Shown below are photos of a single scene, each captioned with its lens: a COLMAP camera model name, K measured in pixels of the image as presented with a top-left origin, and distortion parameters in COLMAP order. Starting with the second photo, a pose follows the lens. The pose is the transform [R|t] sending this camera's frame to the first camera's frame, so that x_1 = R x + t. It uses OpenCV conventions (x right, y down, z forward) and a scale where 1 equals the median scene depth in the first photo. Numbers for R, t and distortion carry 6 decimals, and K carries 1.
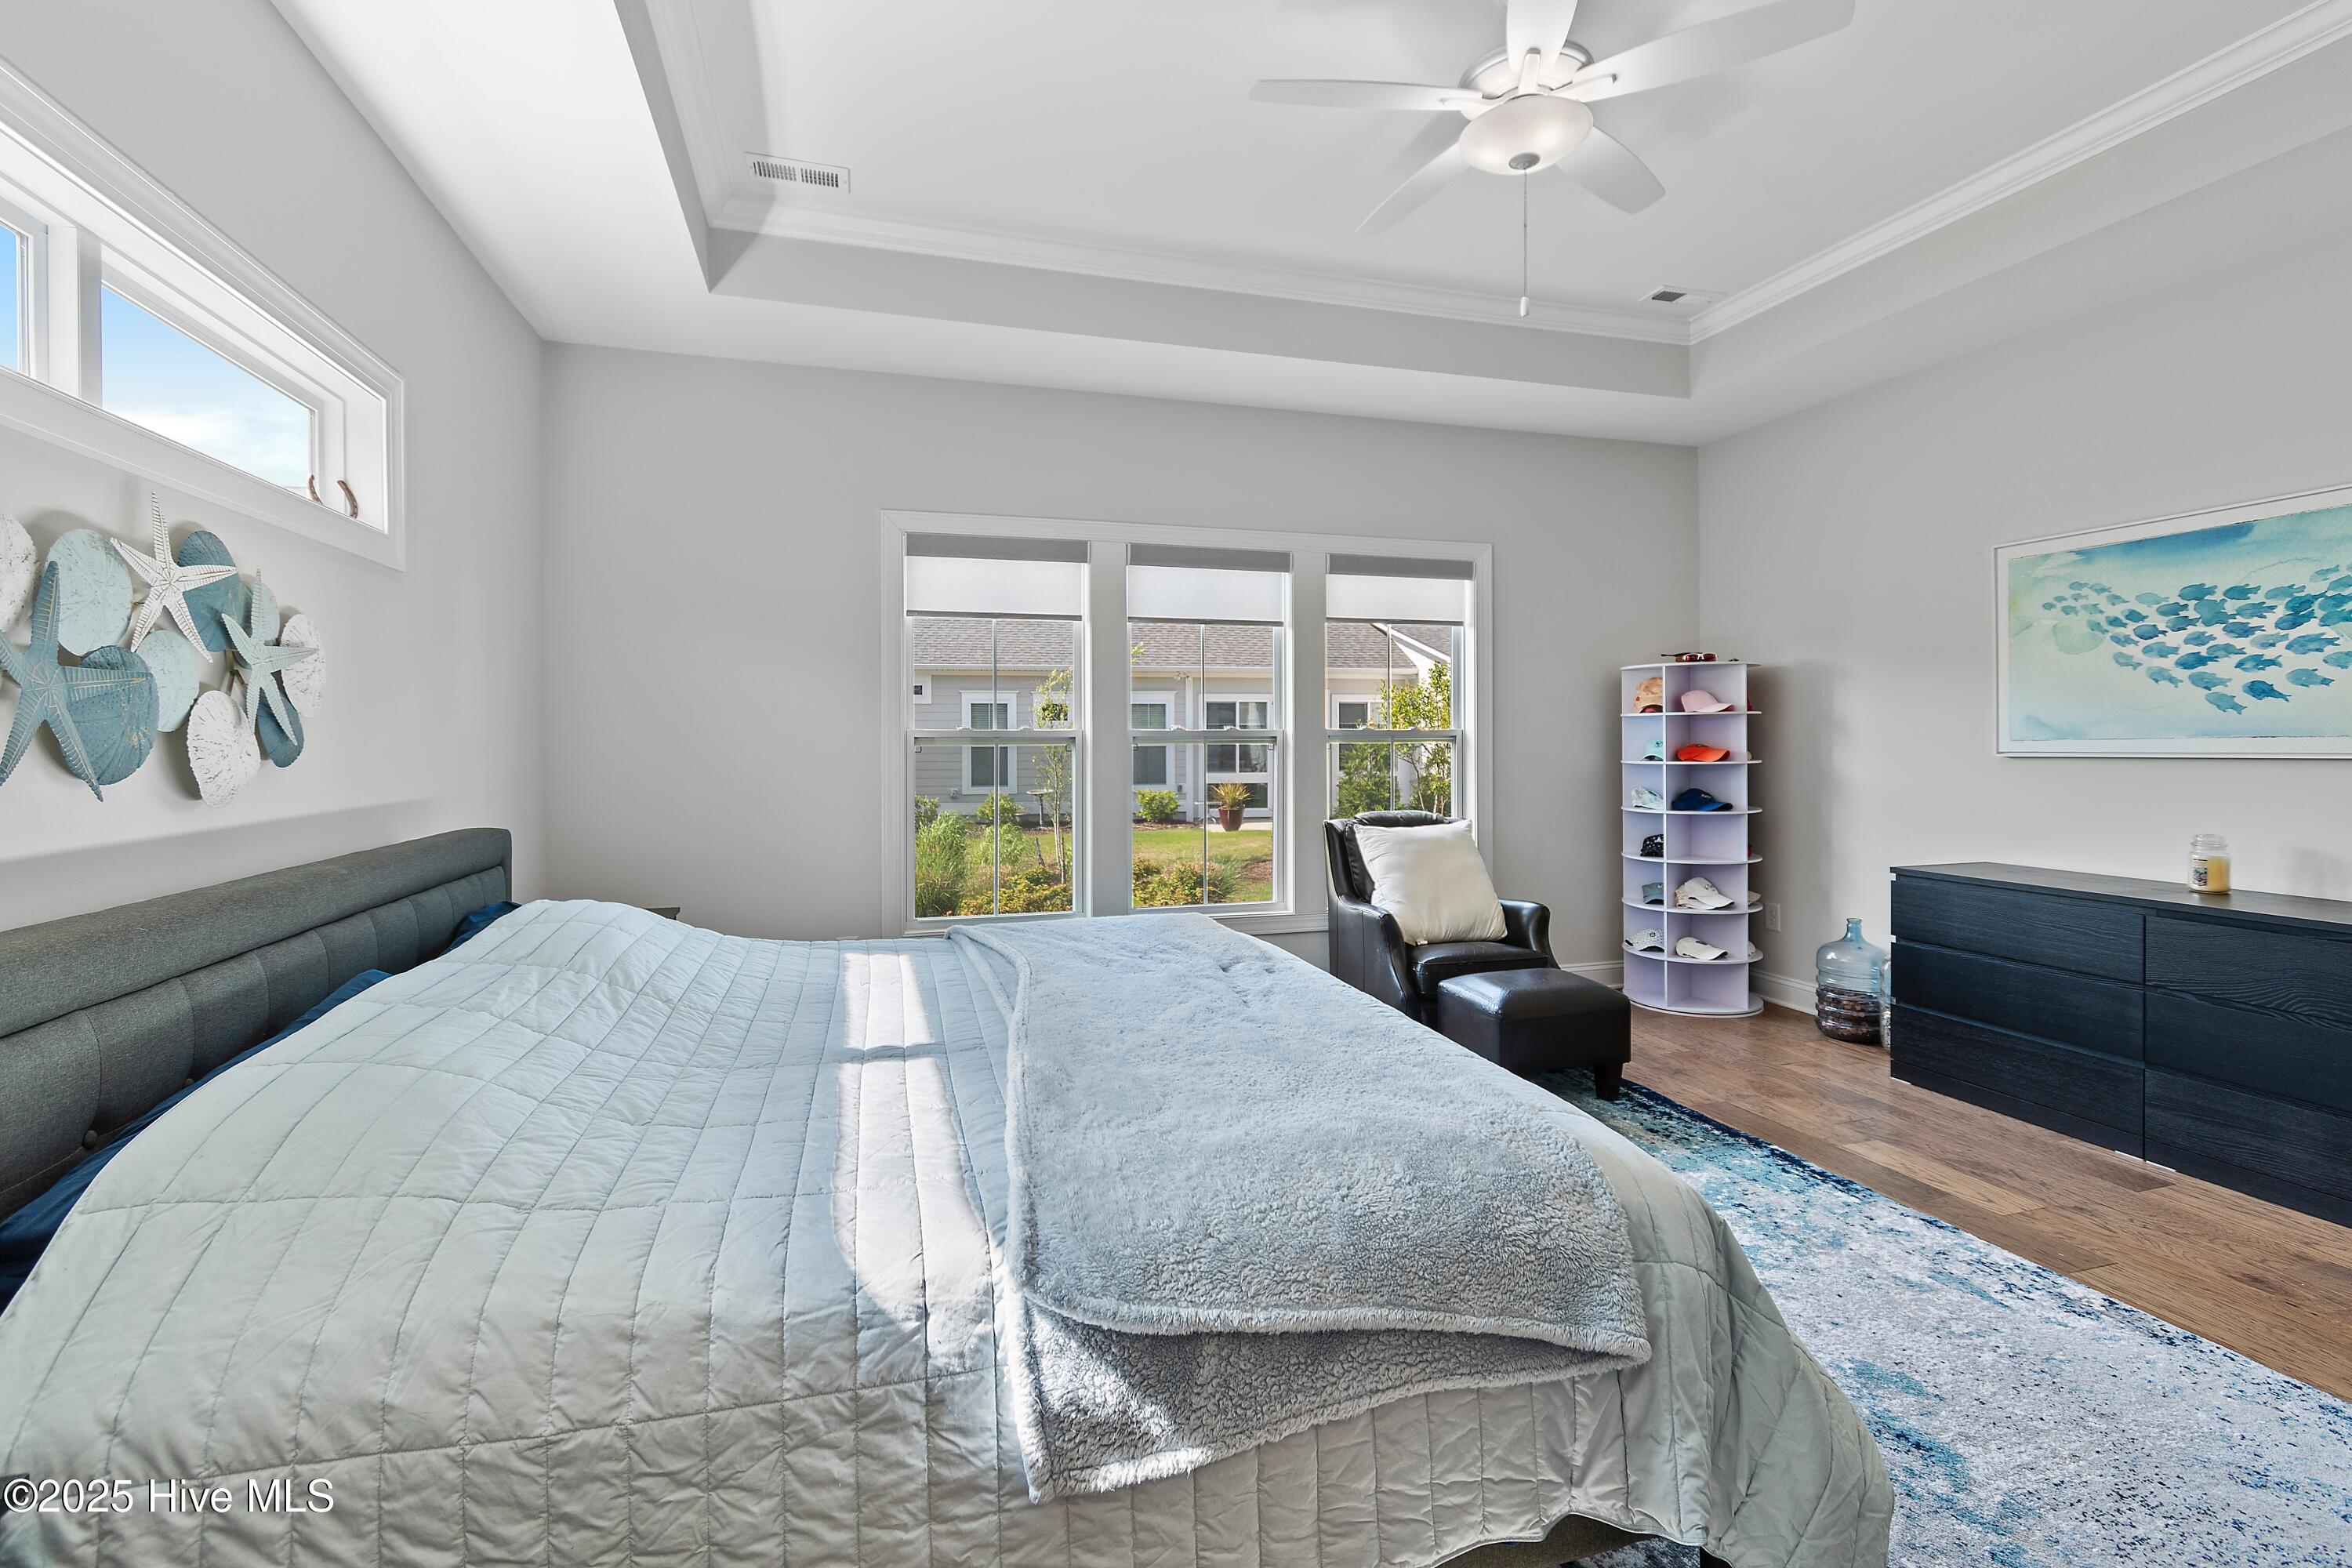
lens RADIAL K [[1053.5, 0, 1177.0], [0, 1053.5, 750.1], [0, 0, 1]] dist [0.003522, -0.001008]
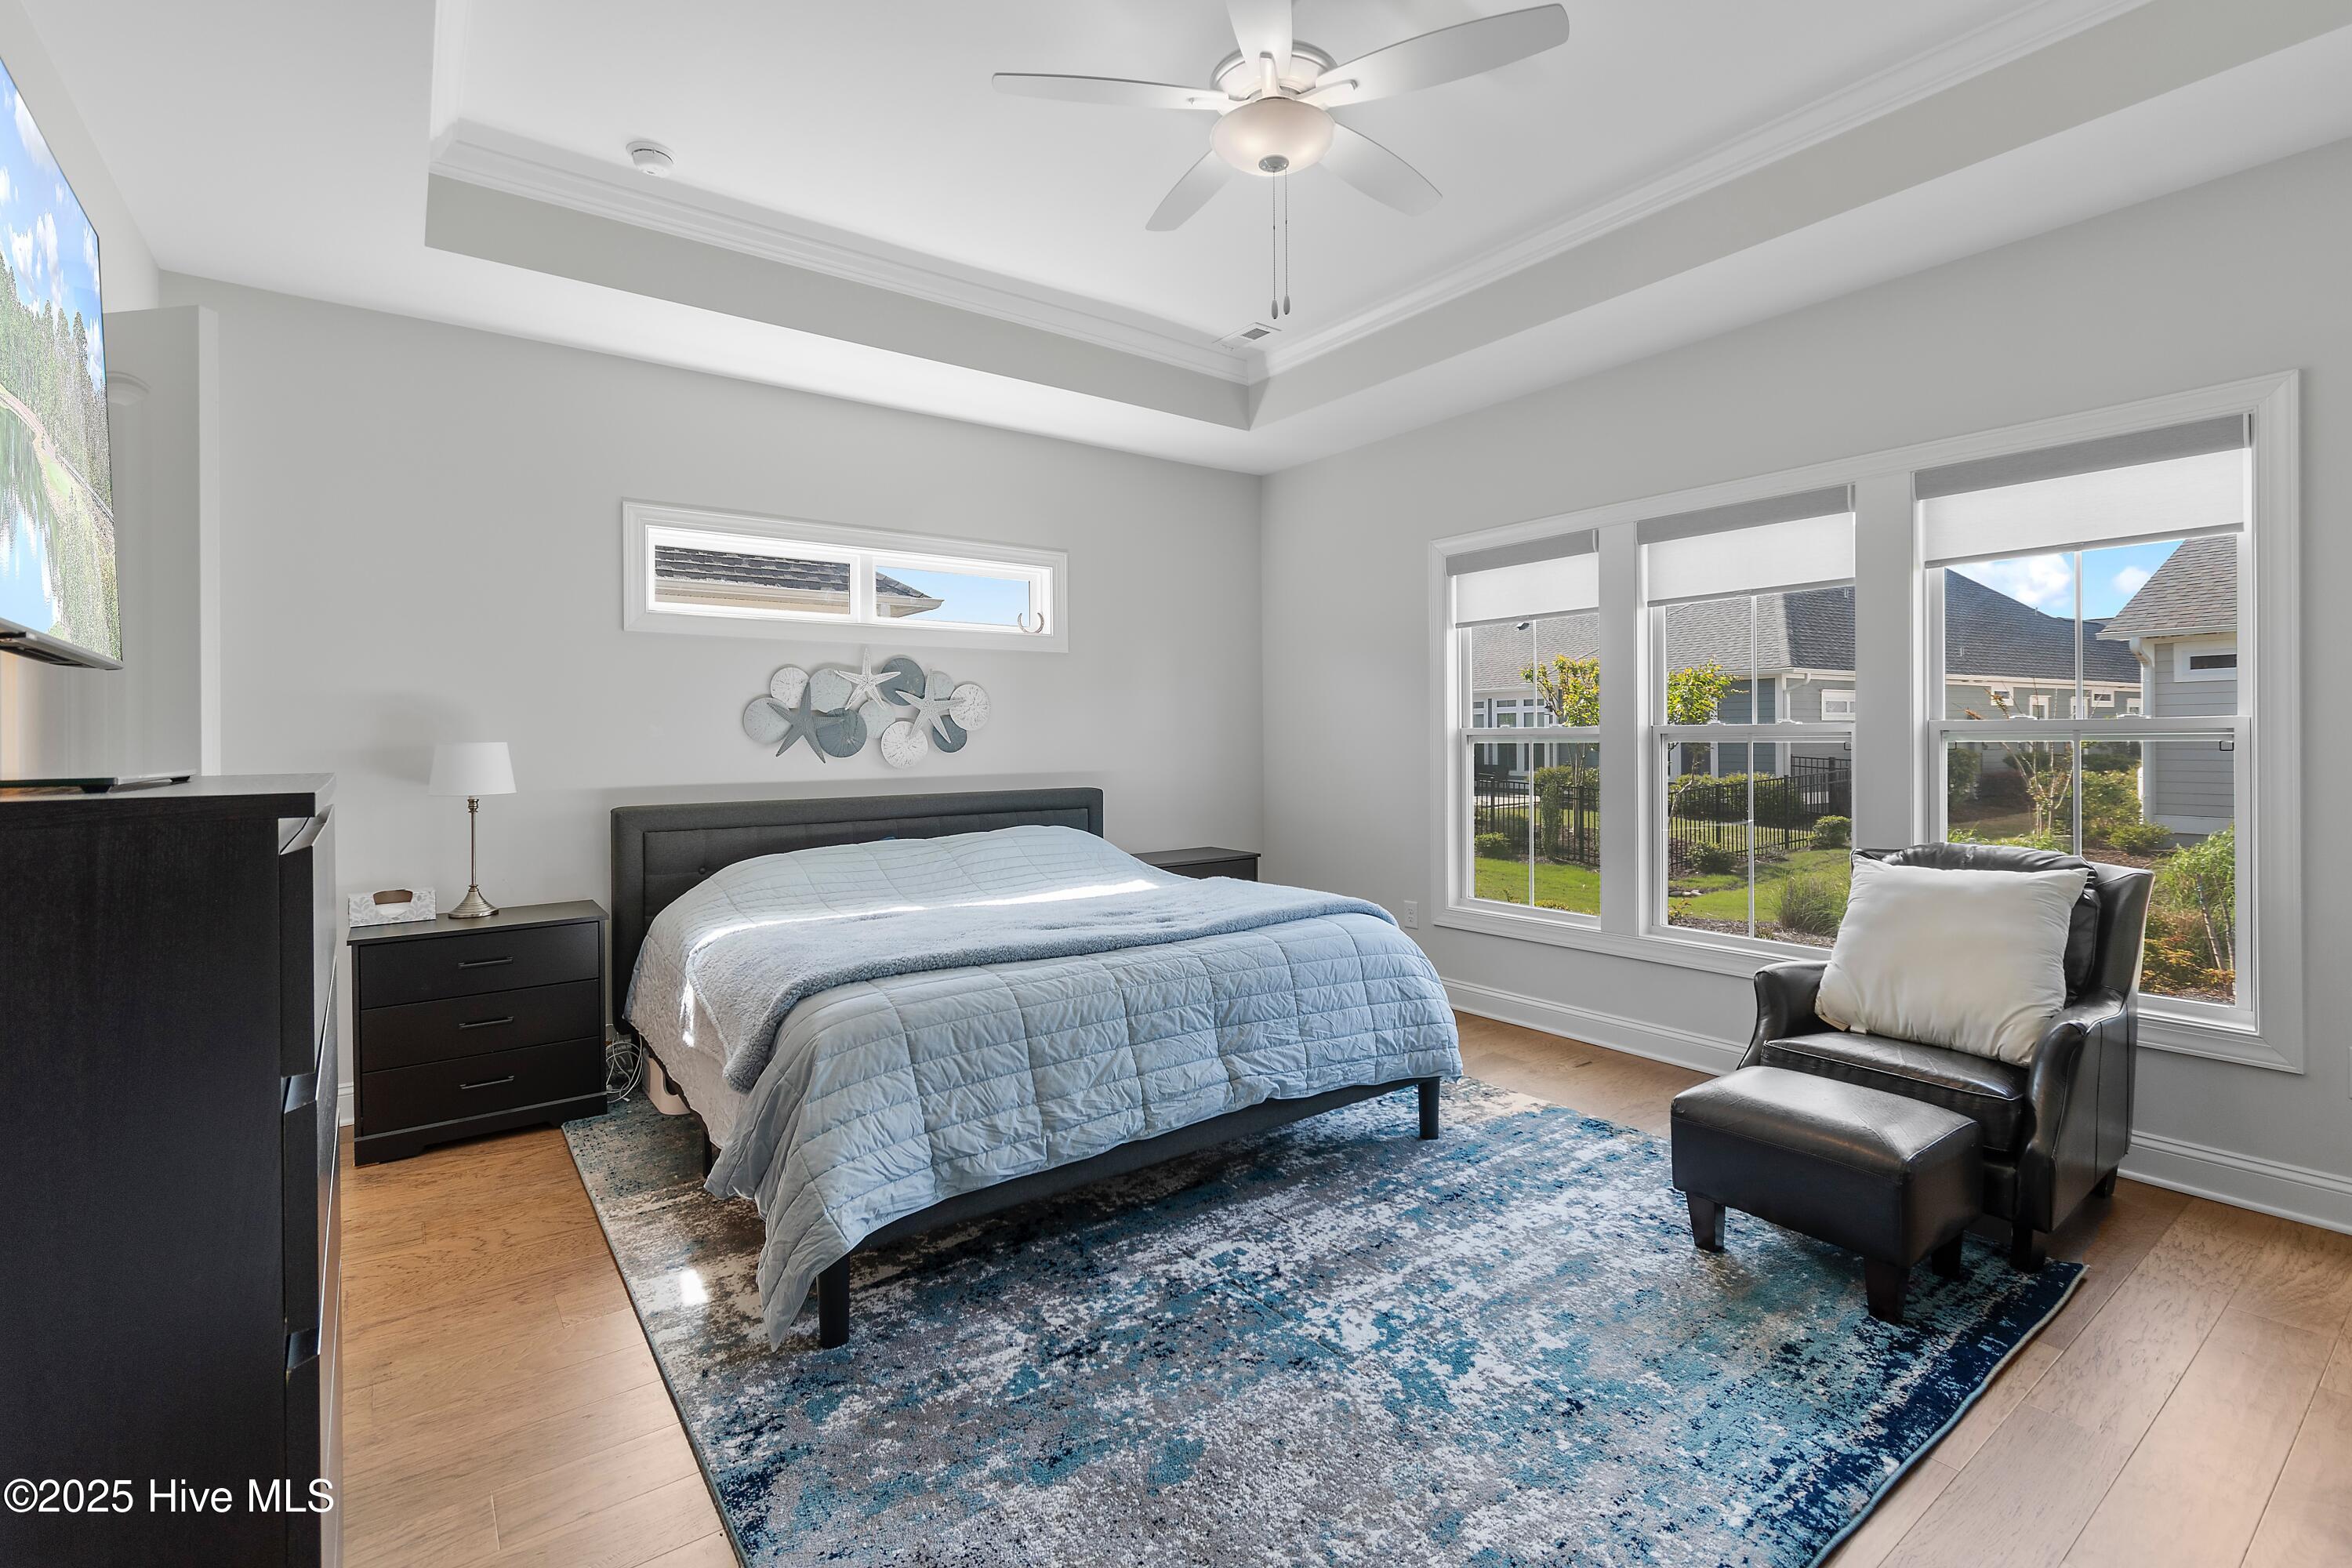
lens RADIAL K [[1053.5, 0, 1177.0], [0, 1053.5, 750.1], [0, 0, 1]] dist [0.003522, -0.001008]
pose [[0.336701, 0.012210, -0.941533, 0.904269], [-0.002157, 0.999923, 0.012195, -0.011539], [0.941609, -0.002075, 0.336701, 0.419757]]
